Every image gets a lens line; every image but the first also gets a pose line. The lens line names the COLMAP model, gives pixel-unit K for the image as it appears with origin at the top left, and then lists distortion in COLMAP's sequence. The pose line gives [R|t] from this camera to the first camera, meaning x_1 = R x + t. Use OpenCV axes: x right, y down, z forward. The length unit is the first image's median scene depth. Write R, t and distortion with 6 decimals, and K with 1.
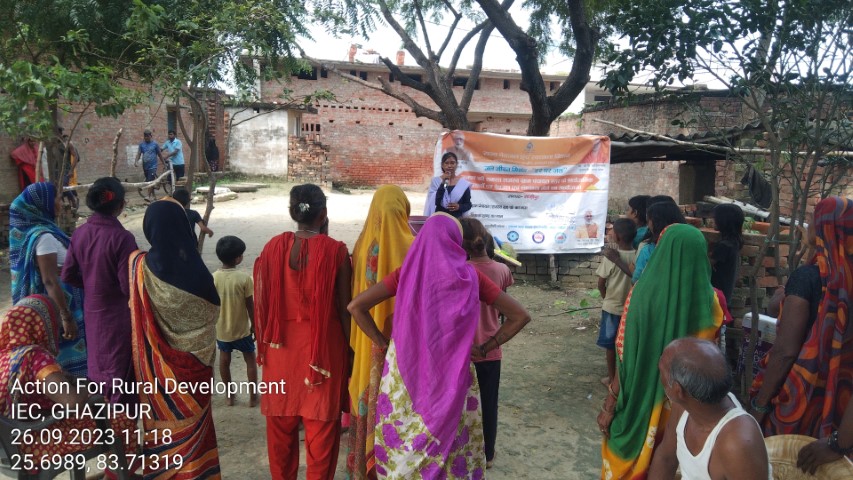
lens RADIAL K [[698.3, 0, 418.7], [0, 698.3, 238.0], [0, 0, 1]] dist [0.044019, -0.112635]
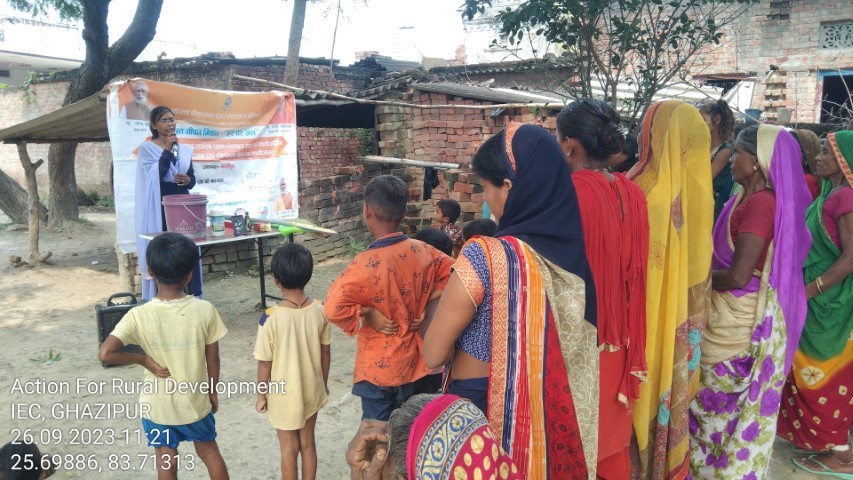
lens RADIAL K [[698.3, 0, 448.8], [0, 698.3, 241.9], [0, 0, 1]] dist [0.044019, -0.112635]
pose [[0.560708, -0.147037, 0.814853, -0.371019], [0.129015, 0.987602, 0.089433, -0.012328], [-0.817901, 0.054983, 0.572726, 0.338791]]
